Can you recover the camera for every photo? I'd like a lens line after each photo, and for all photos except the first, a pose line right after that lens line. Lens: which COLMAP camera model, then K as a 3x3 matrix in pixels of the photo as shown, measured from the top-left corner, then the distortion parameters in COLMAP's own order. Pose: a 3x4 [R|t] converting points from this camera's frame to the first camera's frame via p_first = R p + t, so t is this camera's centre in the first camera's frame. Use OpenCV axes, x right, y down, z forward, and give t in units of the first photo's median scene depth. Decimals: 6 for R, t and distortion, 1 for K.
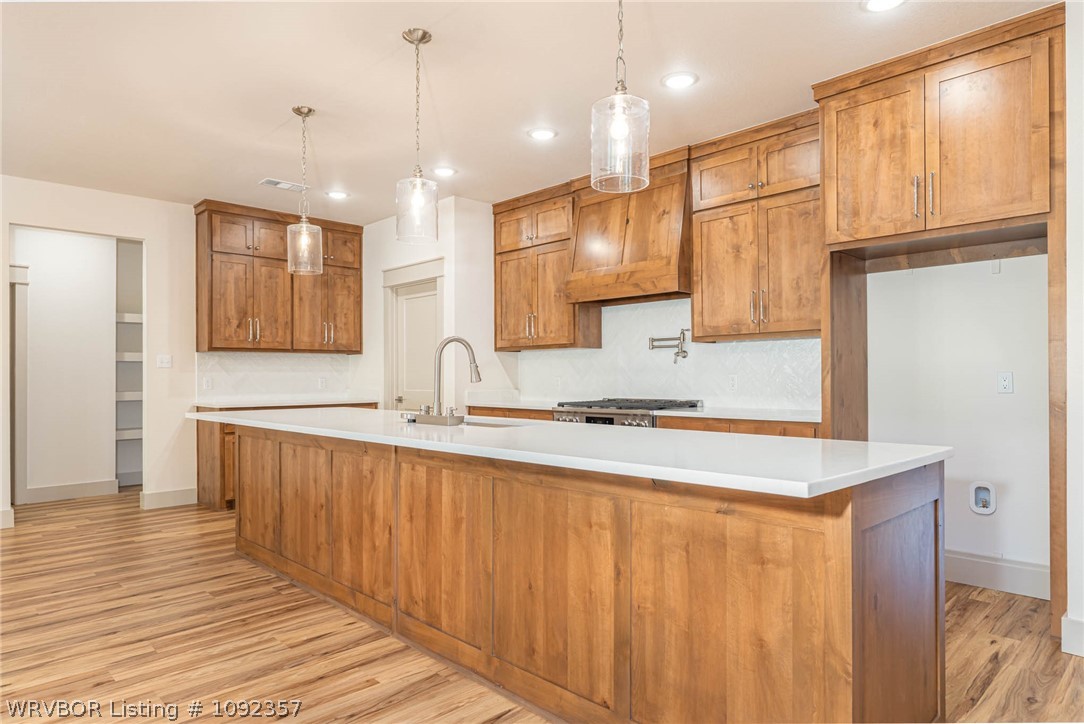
lens RADIAL K [[659.0, 0, 541.9], [0, 659.0, 367.4], [0, 0, 1]] dist [0.008236, 0.000617]
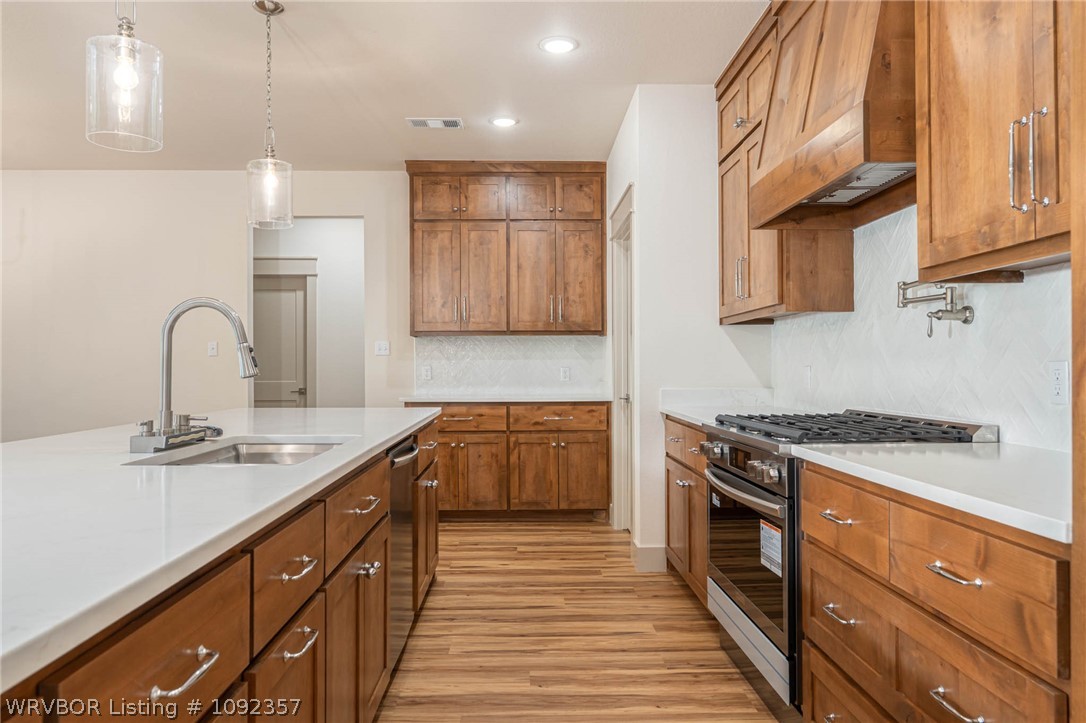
lens RADIAL K [[749.3, 0, 539.4], [0, 749.3, 363.9], [0, 0, 1]] dist [0.001599, 0.002963]
pose [[0.737201, 0.000381, -0.675673, 0.268939], [0.009600, 0.999893, 0.011038, 0.002847], [0.675605, -0.014624, 0.737118, 0.365745]]
